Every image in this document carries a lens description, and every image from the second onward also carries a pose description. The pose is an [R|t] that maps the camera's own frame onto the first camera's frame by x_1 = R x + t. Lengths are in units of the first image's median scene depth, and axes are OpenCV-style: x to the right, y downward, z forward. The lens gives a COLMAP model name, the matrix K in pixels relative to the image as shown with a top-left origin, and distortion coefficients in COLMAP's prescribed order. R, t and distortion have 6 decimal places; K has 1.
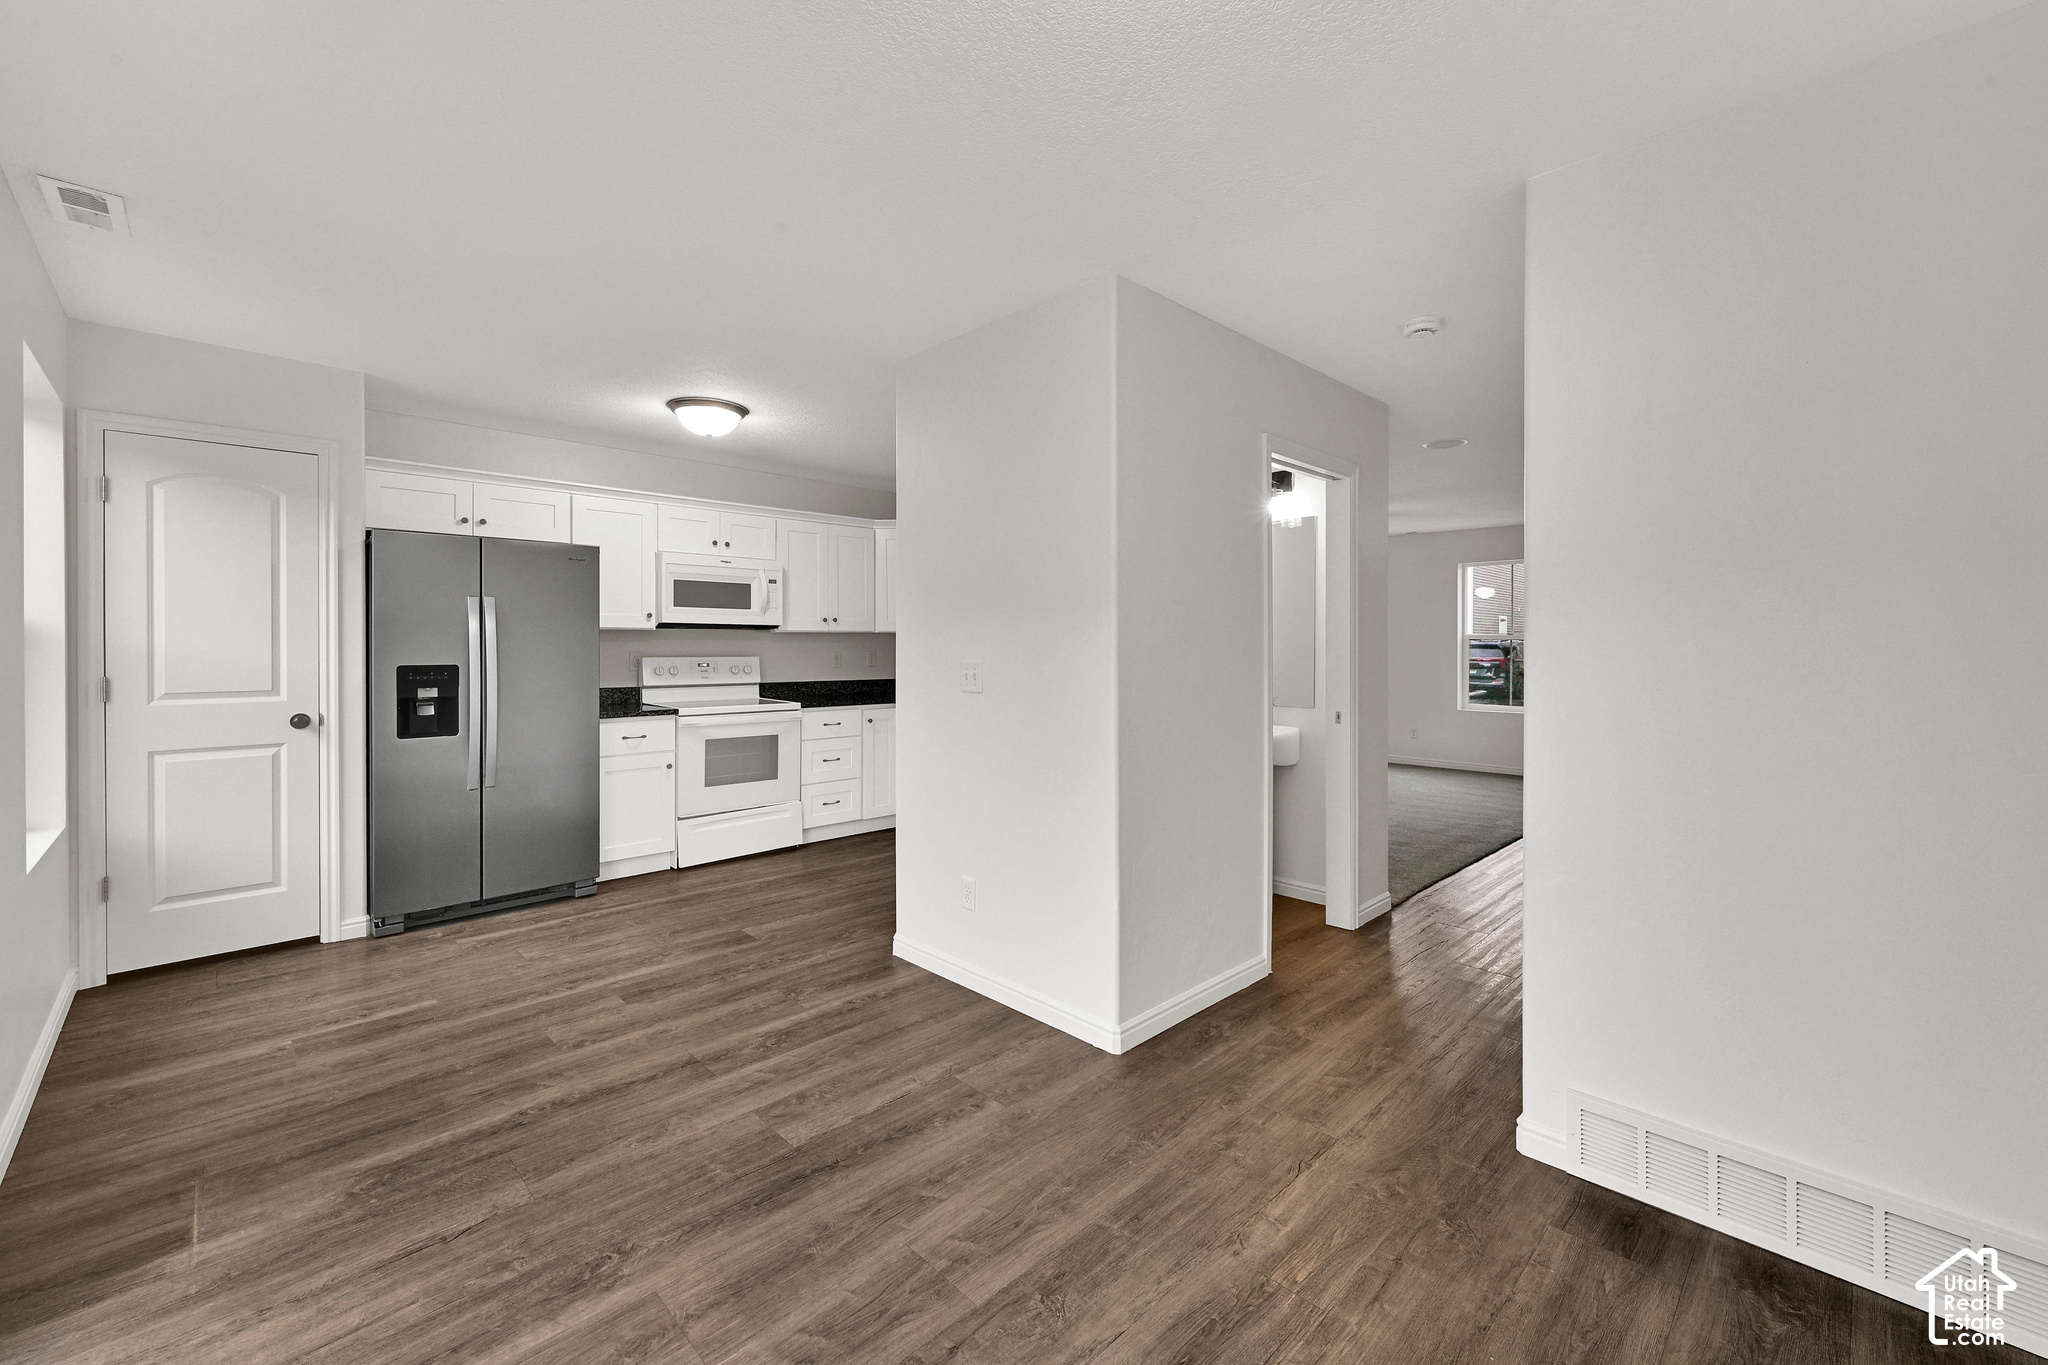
lens RADIAL K [[840.9, 0, 1004.7], [0, 840.9, 649.4], [0, 0, 1]] dist [0.009730, 0.000759]
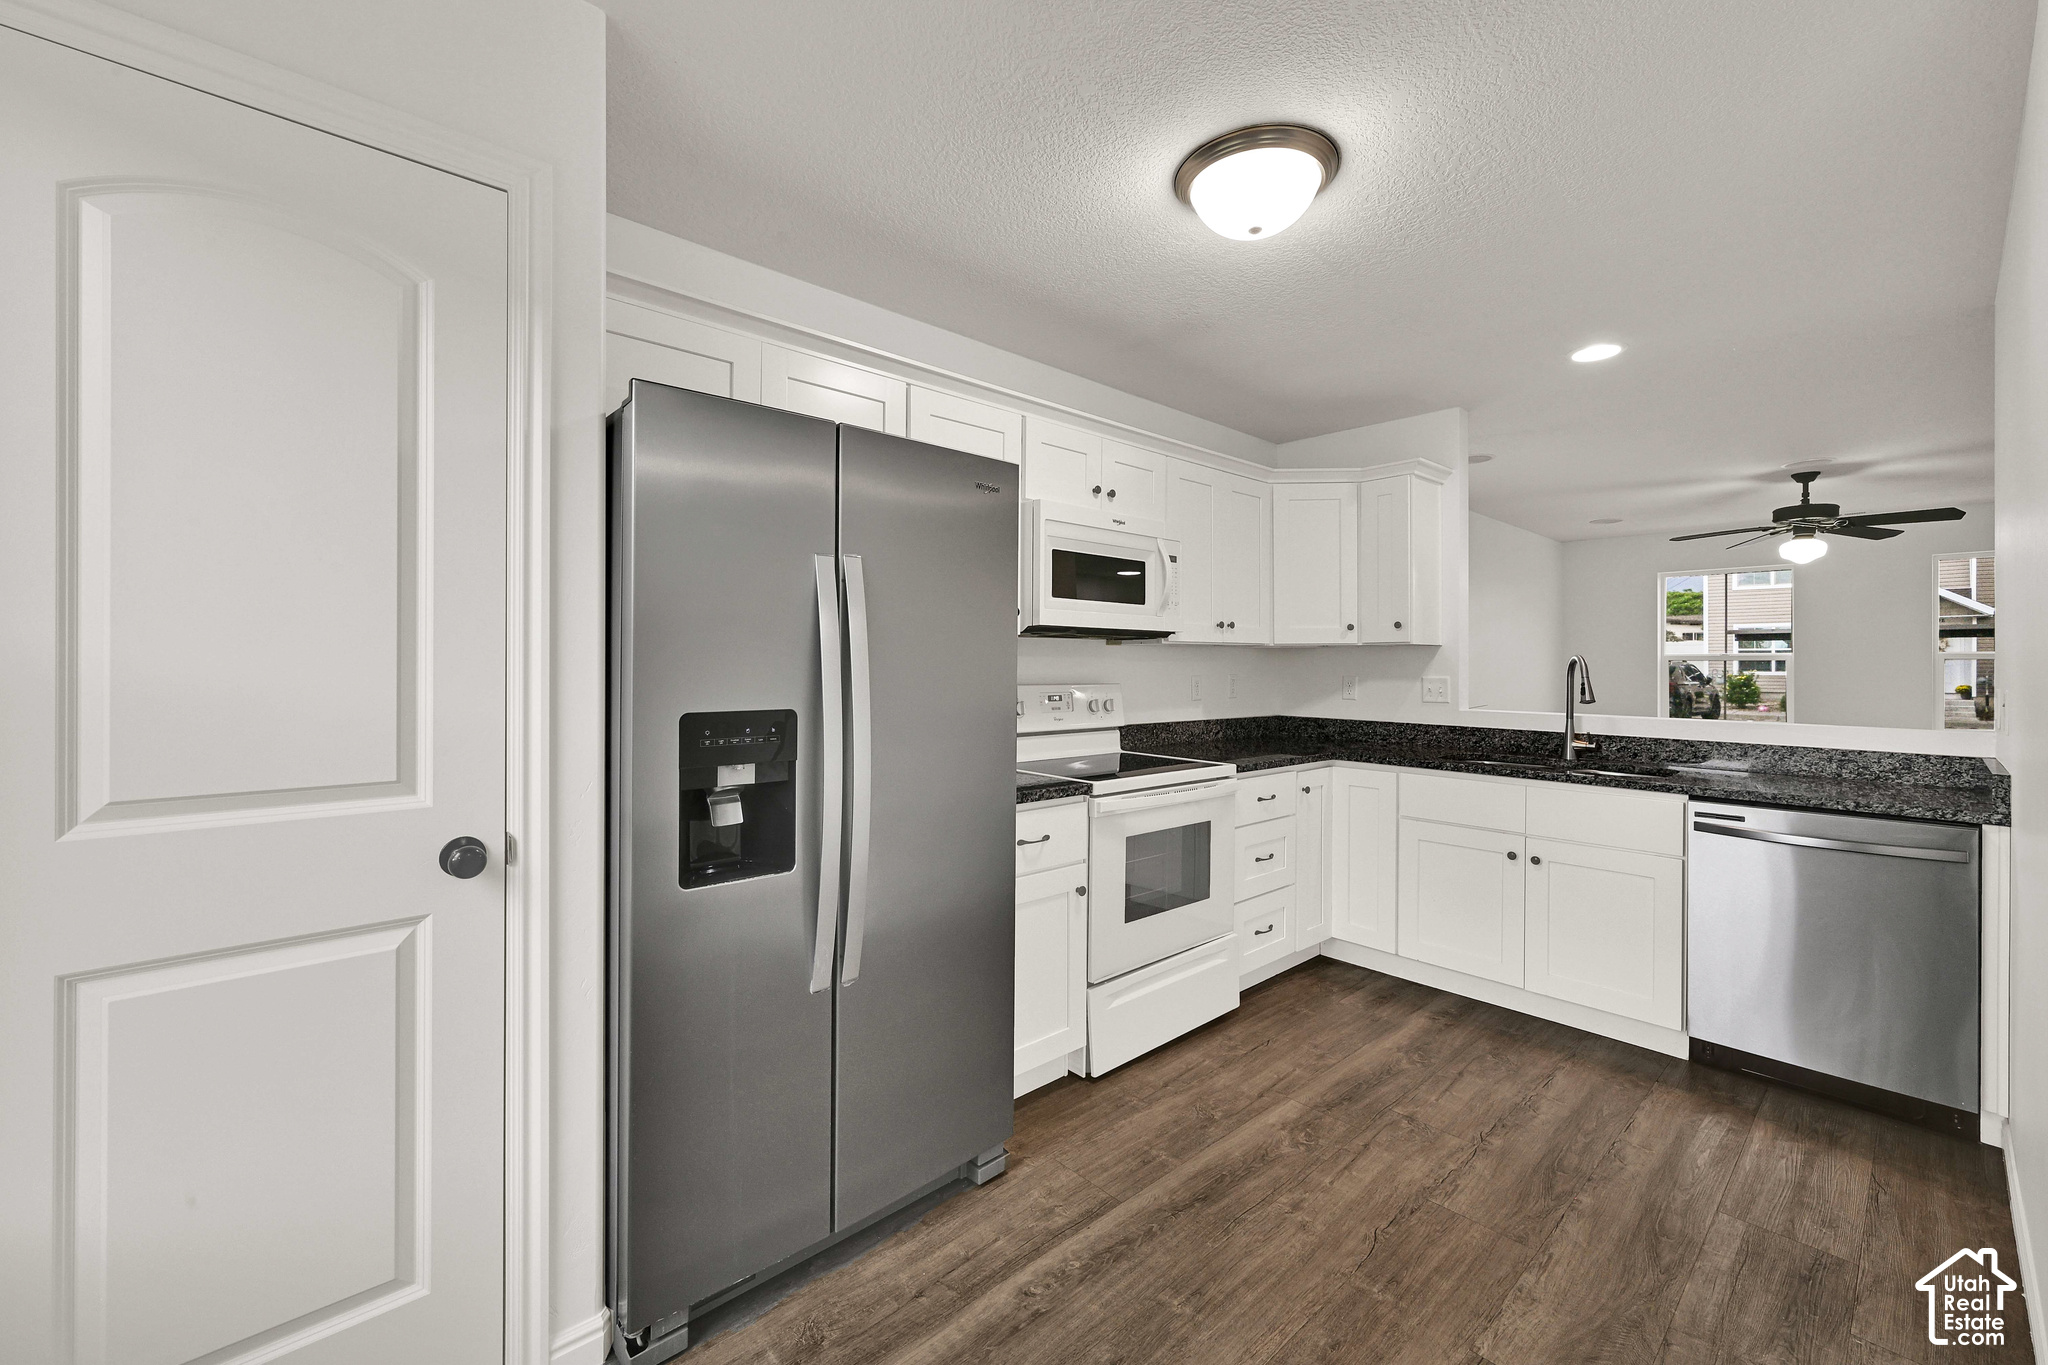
lens RADIAL K [[840.9, 0, 1023.1], [0, 840.9, 666.9], [0, 0, 1]] dist [0.009730, 0.000759]
pose [[0.999978, 0.006381, 0.001864, -0.435240], [-0.006383, 0.999979, 0.001289, -0.004816], [-0.001855, -0.001301, 0.999997, 0.459969]]
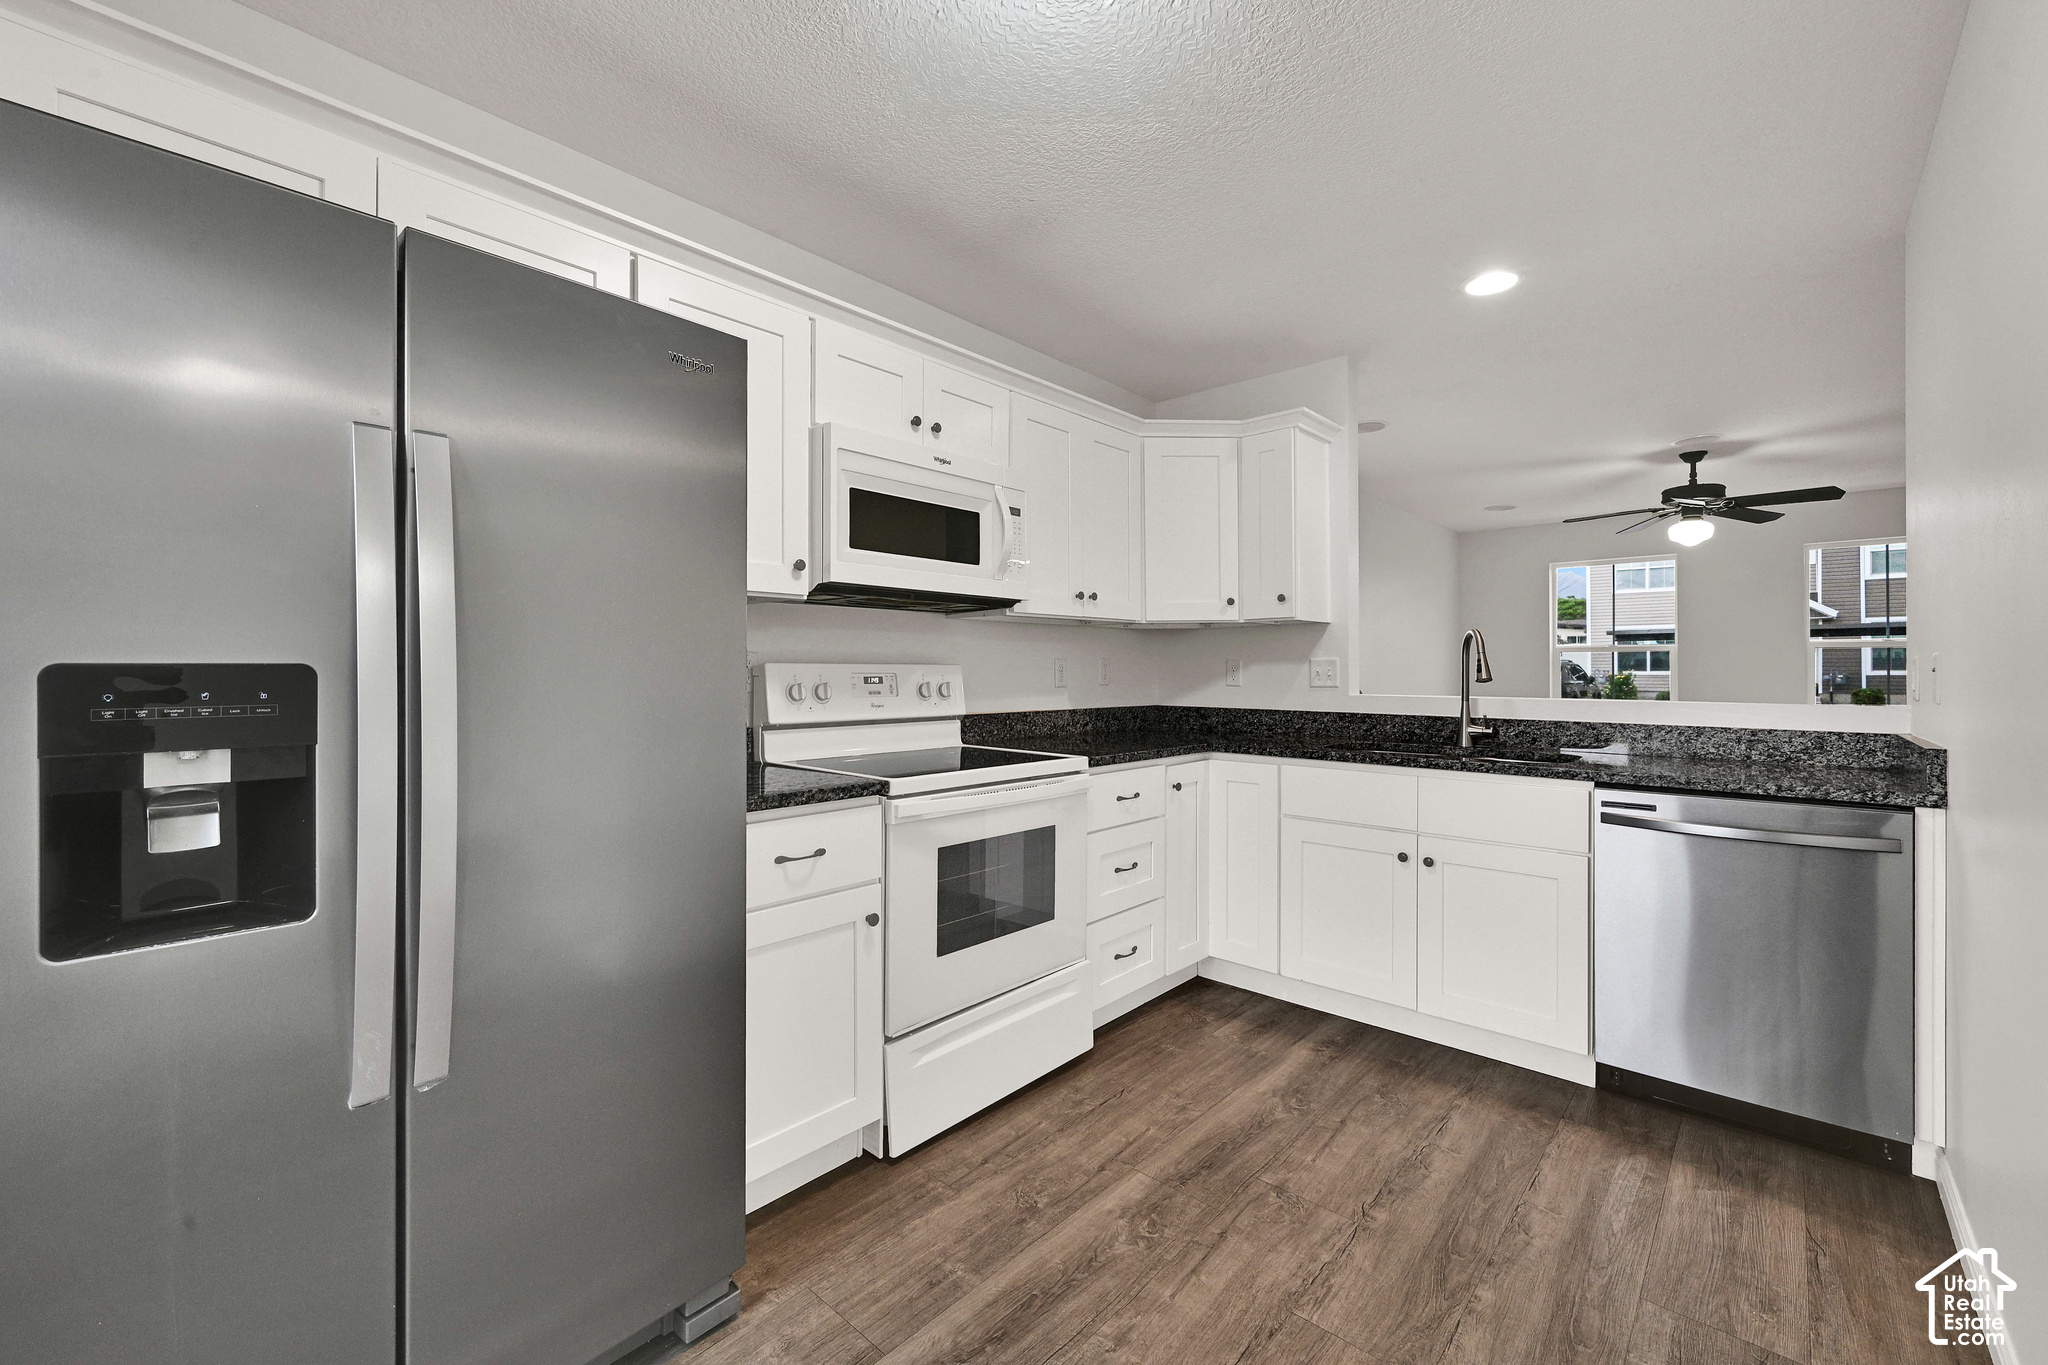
lens RADIAL K [[840.9, 0, 1025.9], [0, 840.9, 673.3], [0, 0, 1]] dist [0.009730, 0.000759]
pose [[0.995499, 0.000076, 0.094777, -0.360039], [0.000029, 0.999999, -0.001108, 0.017326], [-0.094777, 0.001106, 0.995498, 0.573653]]
